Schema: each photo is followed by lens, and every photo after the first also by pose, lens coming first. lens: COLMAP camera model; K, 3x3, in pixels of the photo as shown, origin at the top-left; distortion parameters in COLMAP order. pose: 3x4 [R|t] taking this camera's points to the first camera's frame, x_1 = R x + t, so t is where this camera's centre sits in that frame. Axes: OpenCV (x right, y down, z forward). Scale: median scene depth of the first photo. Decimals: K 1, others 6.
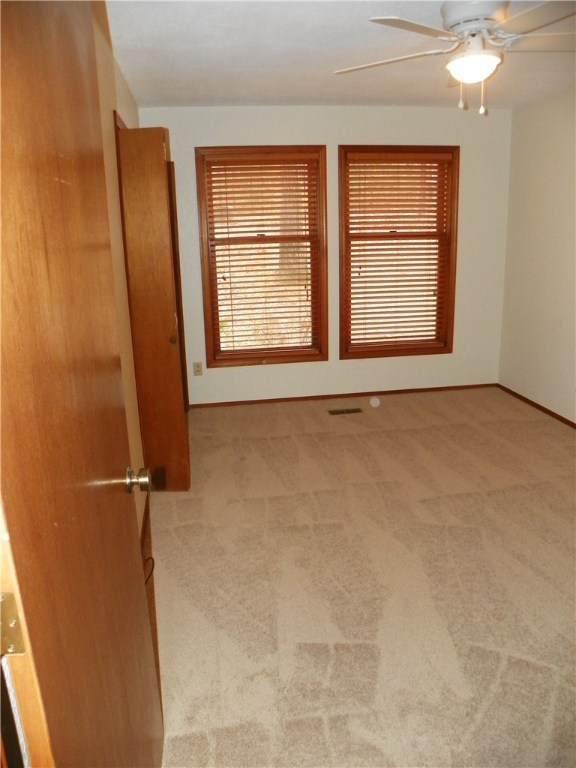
lens RADIAL K [[639.8, 0, 288.0], [0, 639.8, 384.0], [0, 0, 1]] dist [-0.053662, -0.000778]
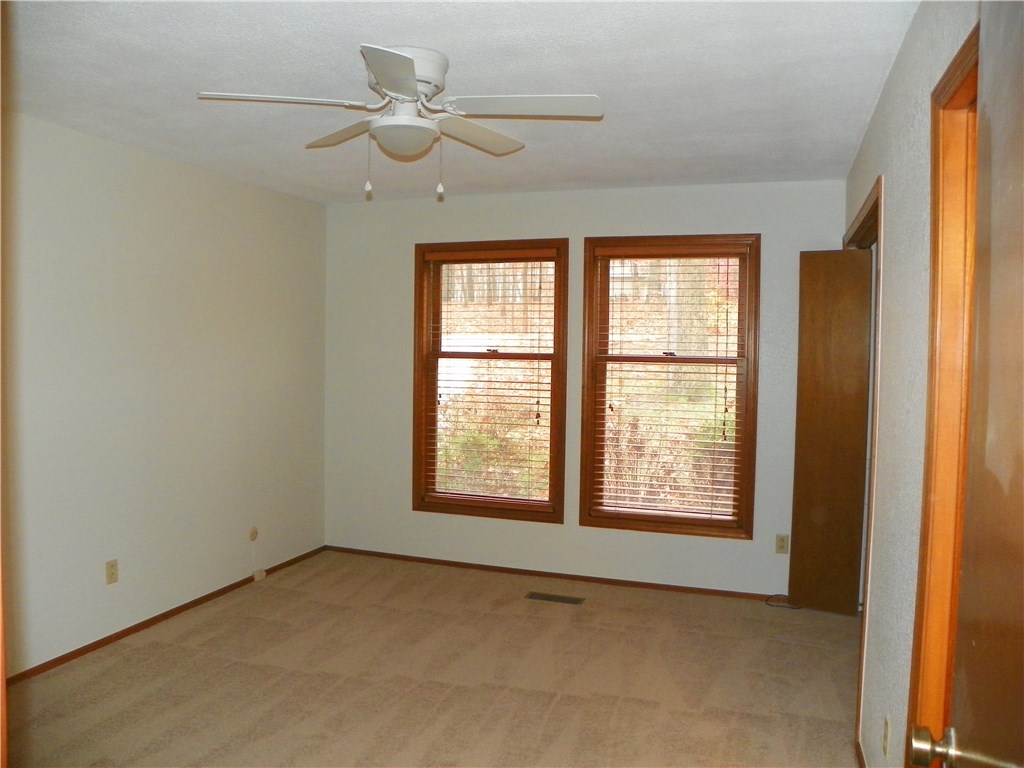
lens RADIAL K [[899.7, 0, 512.0], [0, 899.7, 384.0], [0, 0, 1]] dist [-0.004667, -0.000917]
pose [[0.866709, 0.062613, -0.494869, 0.513349], [-0.155533, 0.976553, -0.148842, -0.031766], [0.473946, 0.205971, 0.856126, 0.073422]]
